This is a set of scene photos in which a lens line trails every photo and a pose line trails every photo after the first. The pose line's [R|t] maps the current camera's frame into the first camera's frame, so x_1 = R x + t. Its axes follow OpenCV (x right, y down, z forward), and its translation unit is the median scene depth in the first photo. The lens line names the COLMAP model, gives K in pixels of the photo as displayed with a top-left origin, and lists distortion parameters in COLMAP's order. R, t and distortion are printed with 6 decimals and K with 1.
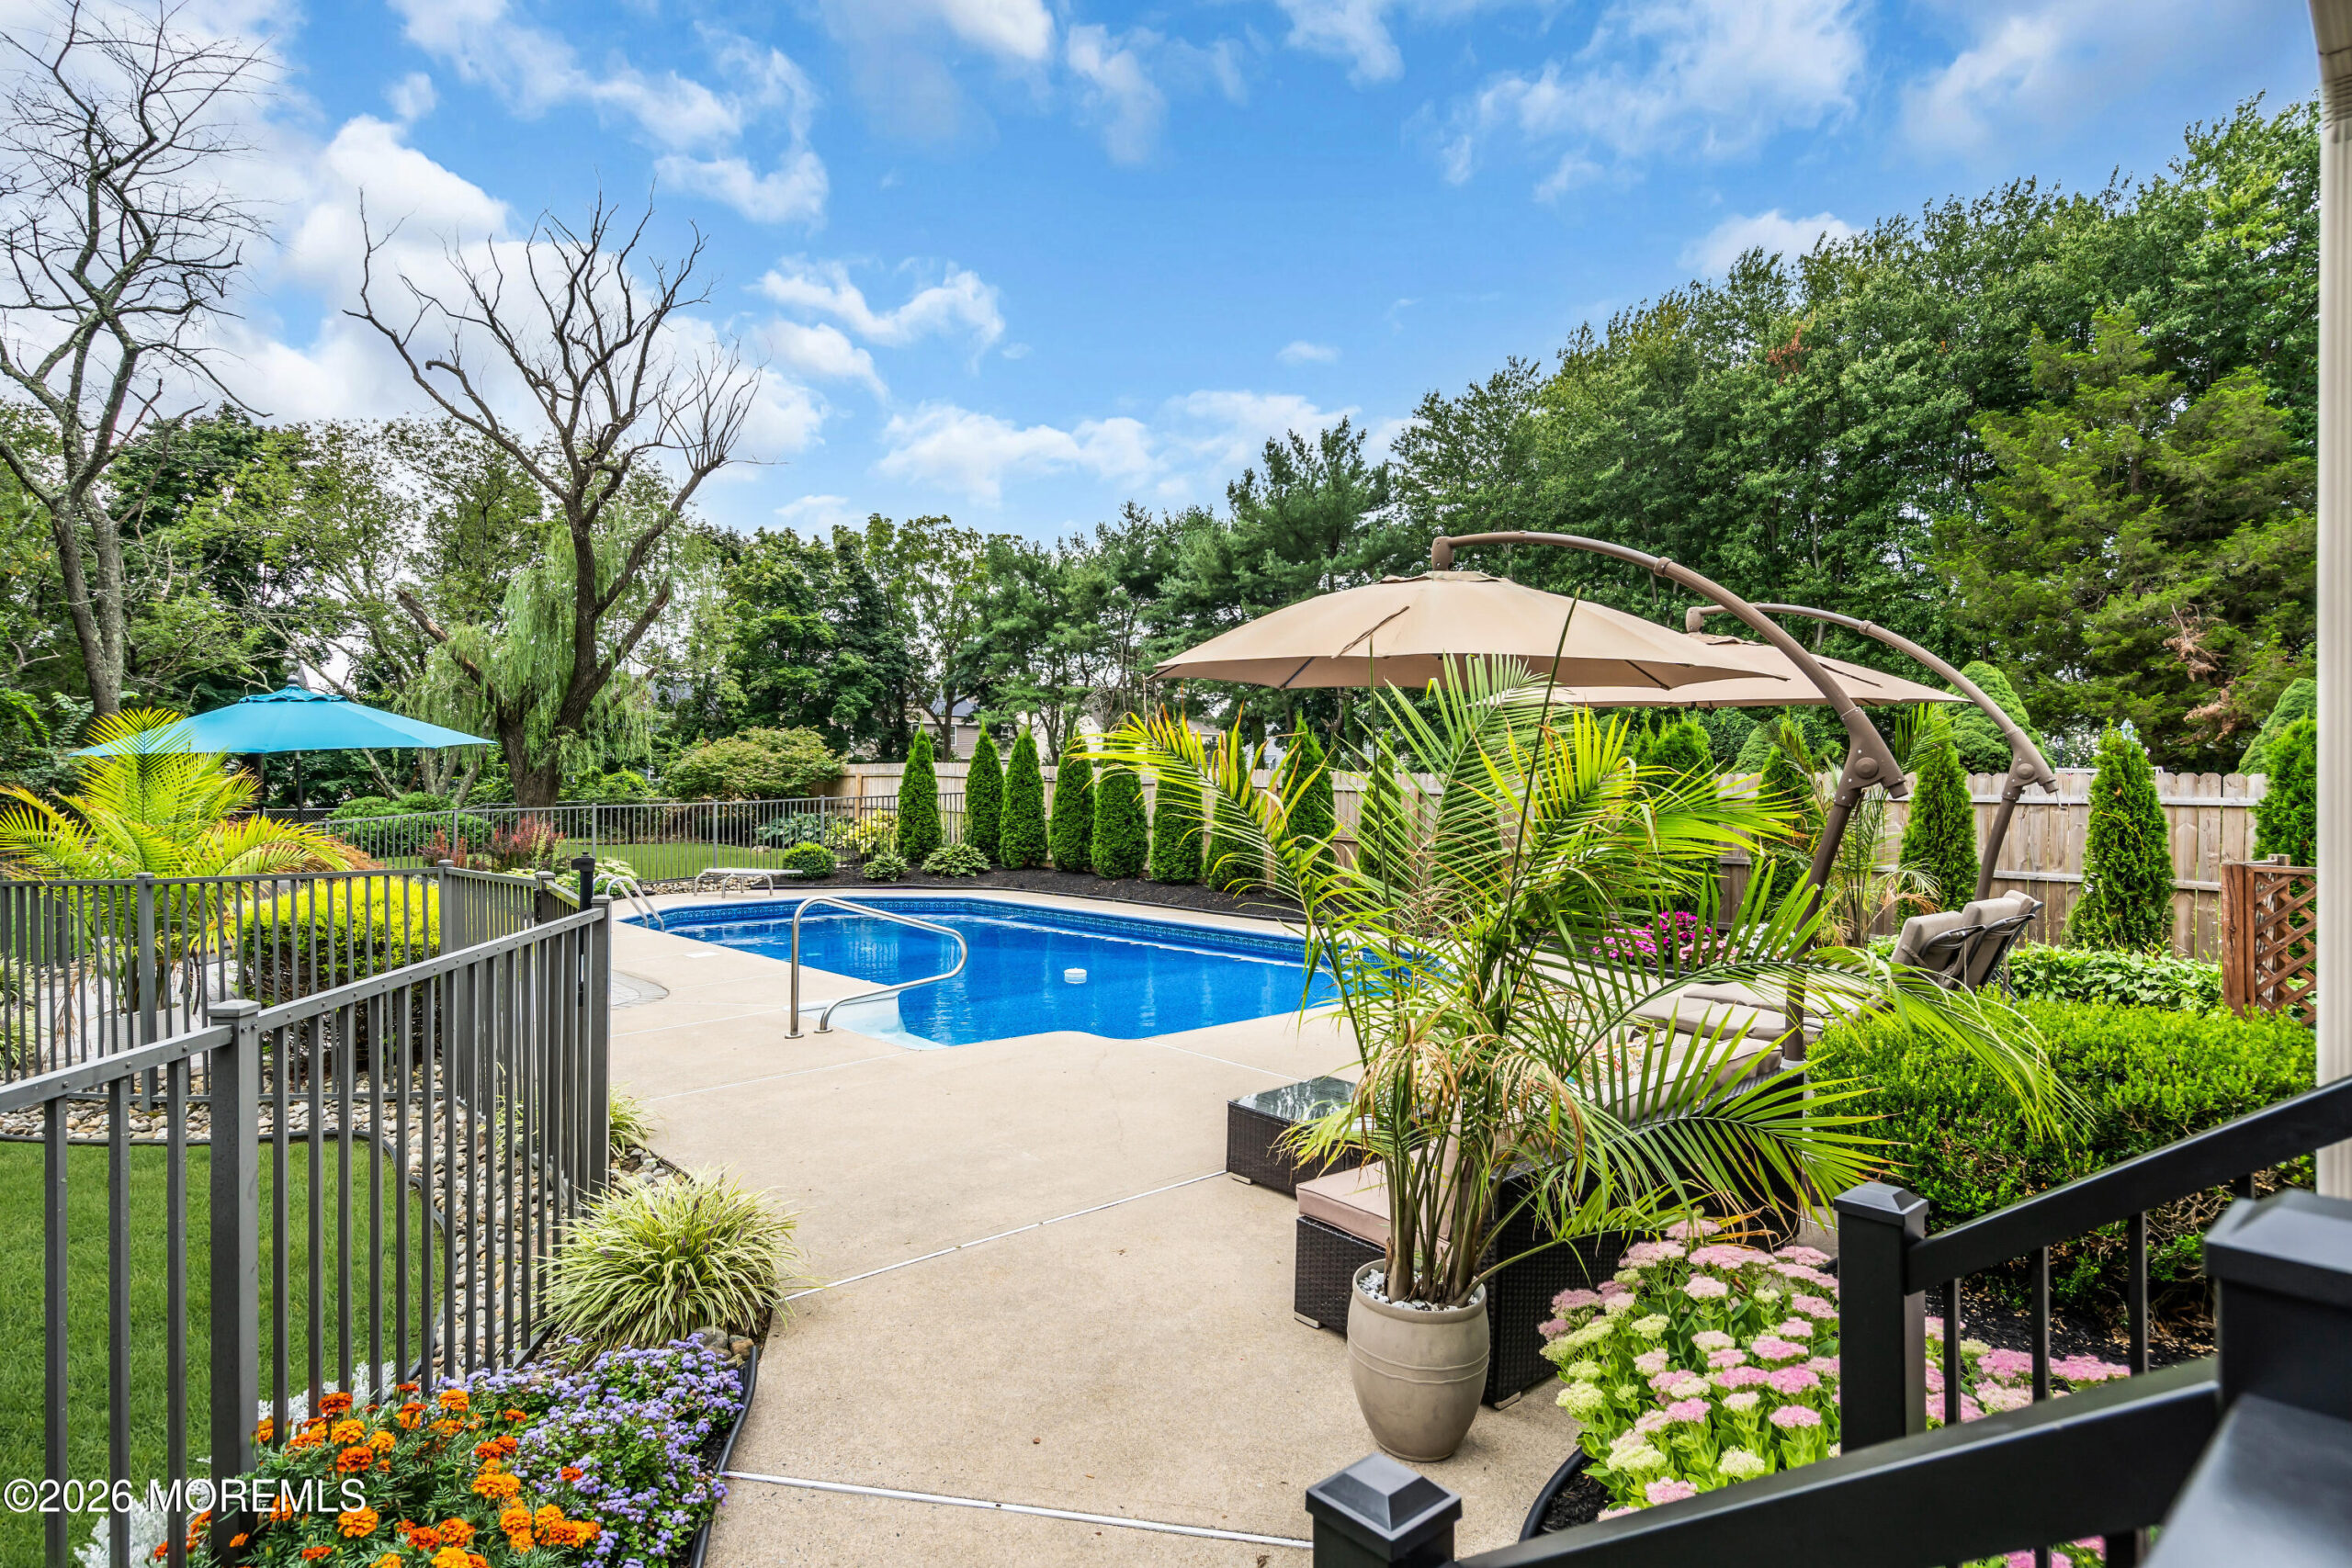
lens RADIAL K [[1235.8, 0, 1179.1], [0, 1235.8, 796.0], [0, 0, 1]] dist [0.003590, 0.000414]
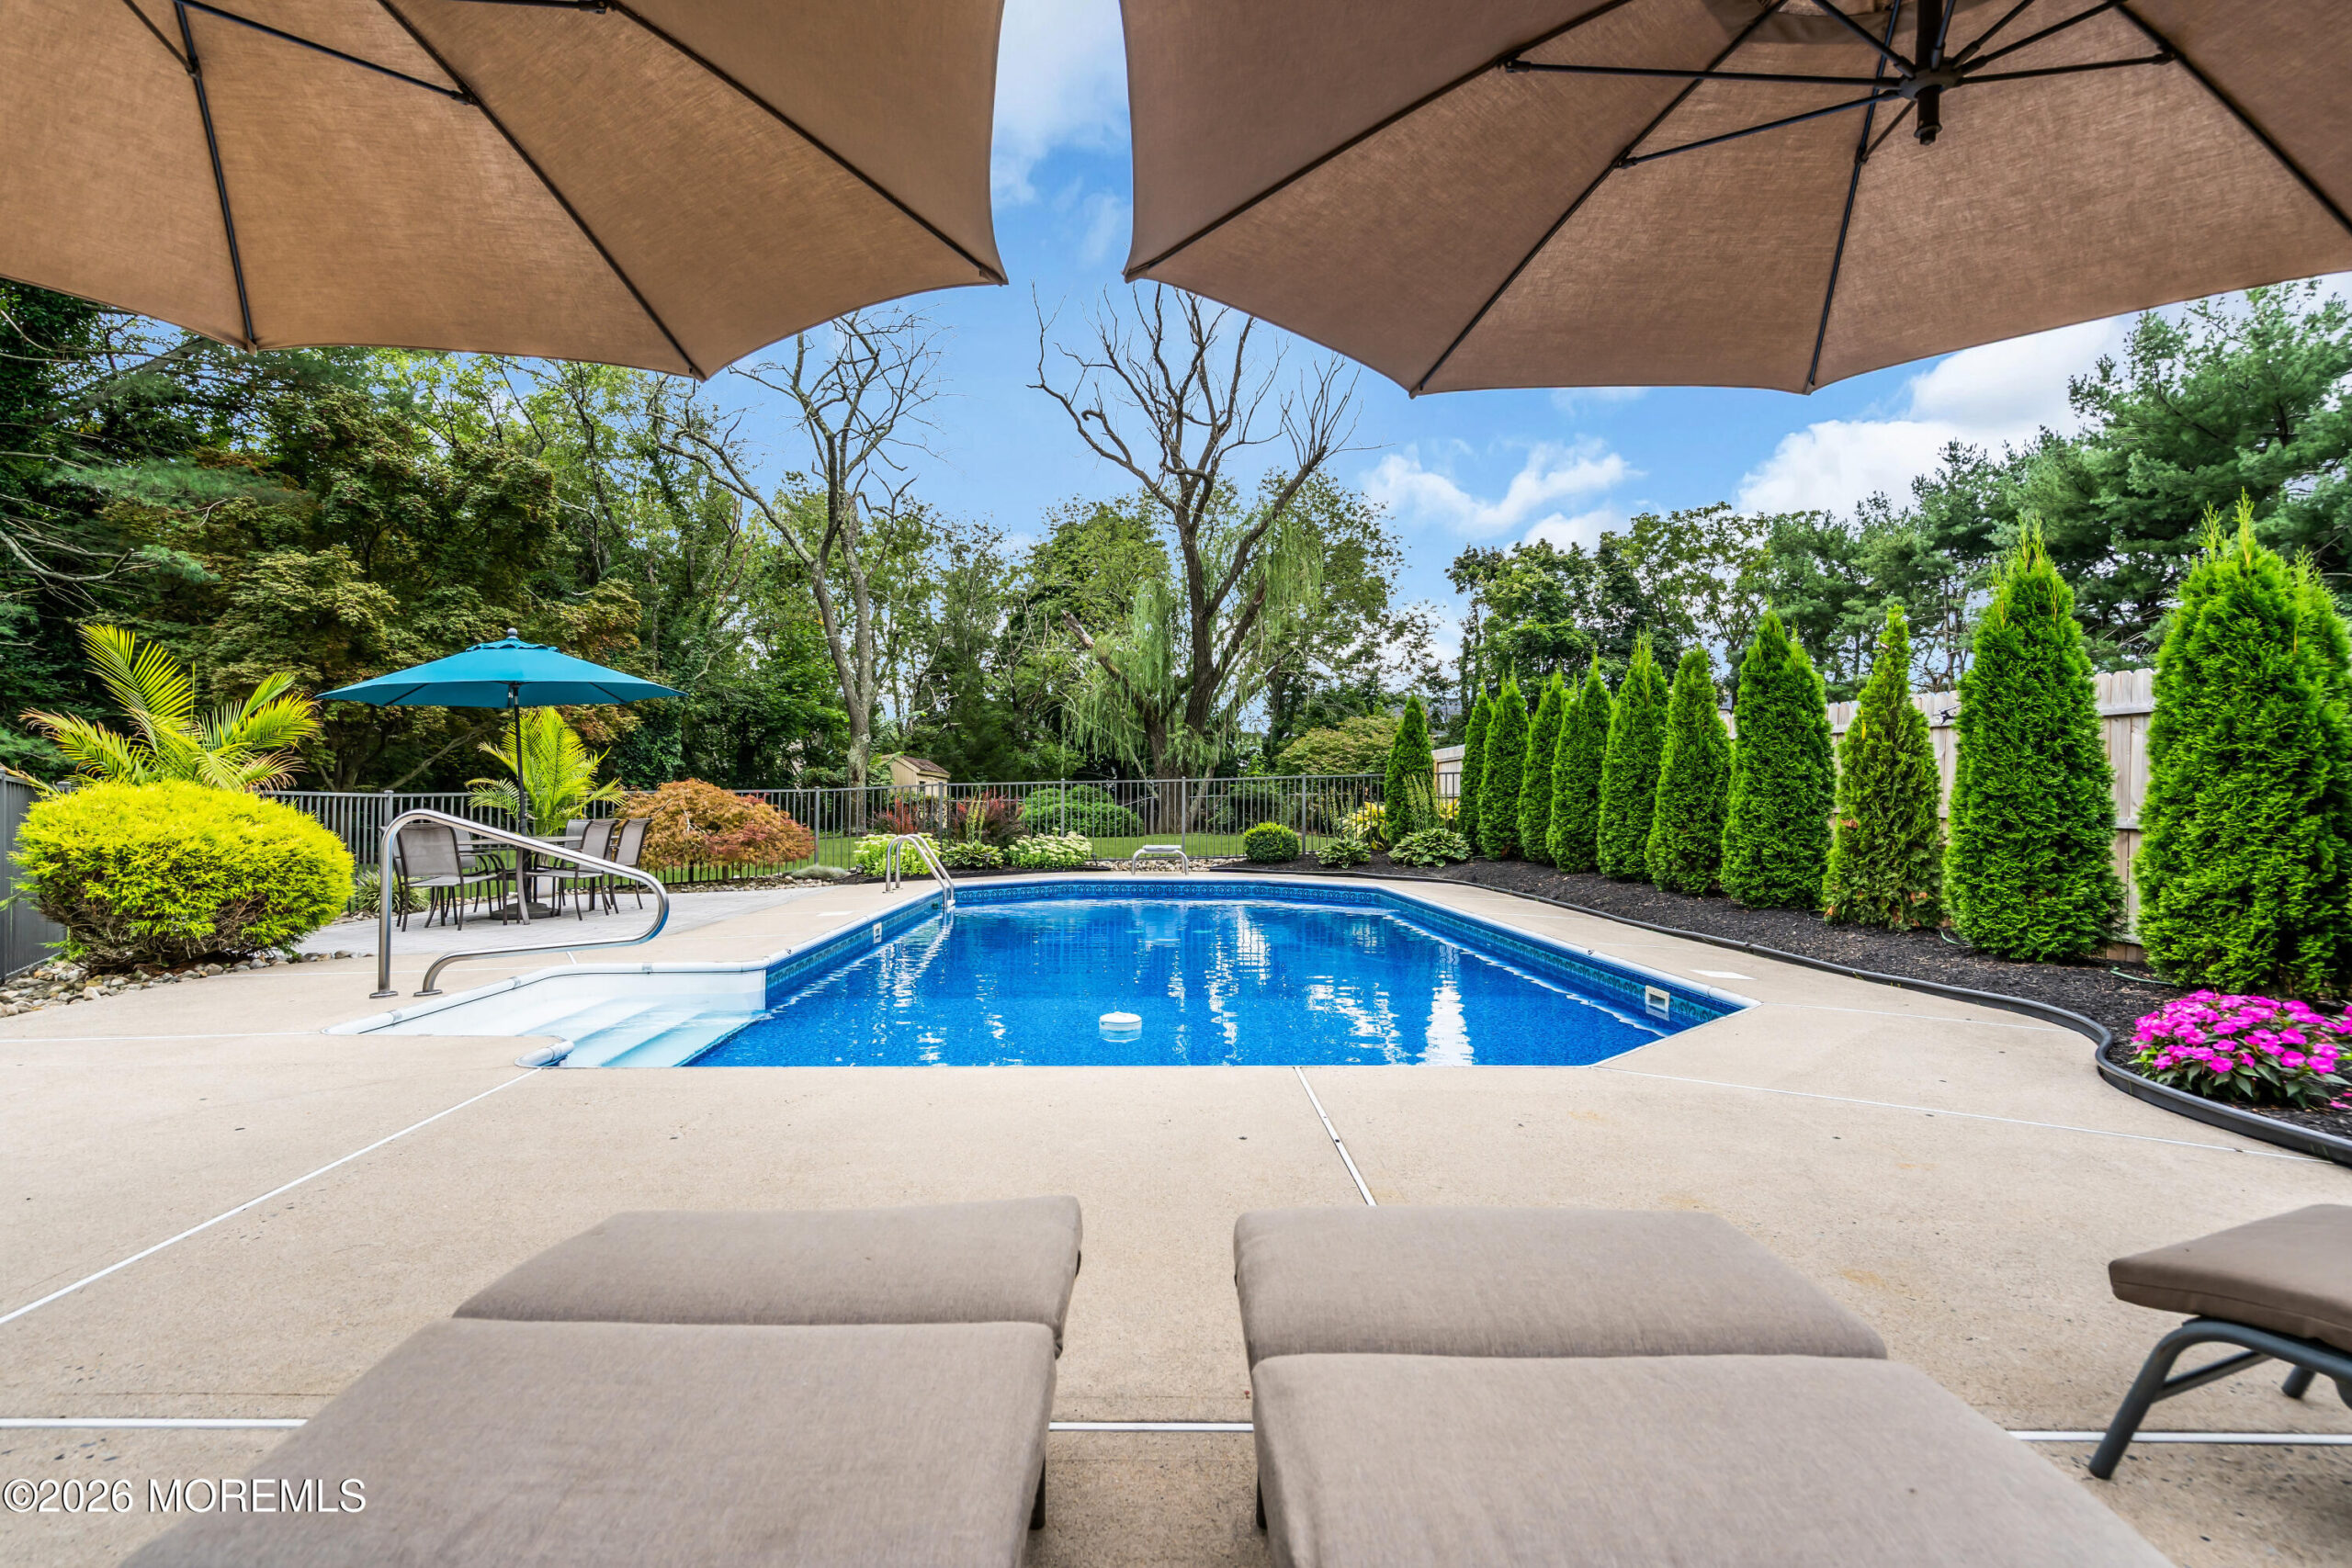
lens RADIAL K [[1159.8, 0, 1171.8], [0, 1159.8, 783.0], [0, 0, 1]] dist [0.001280, -0.000186]
pose [[0.760312, -0.015410, -0.649375, 0.083872], [-0.005424, 0.999533, -0.030070, 0.014537], [0.649535, 0.026385, 0.759874, 0.130238]]
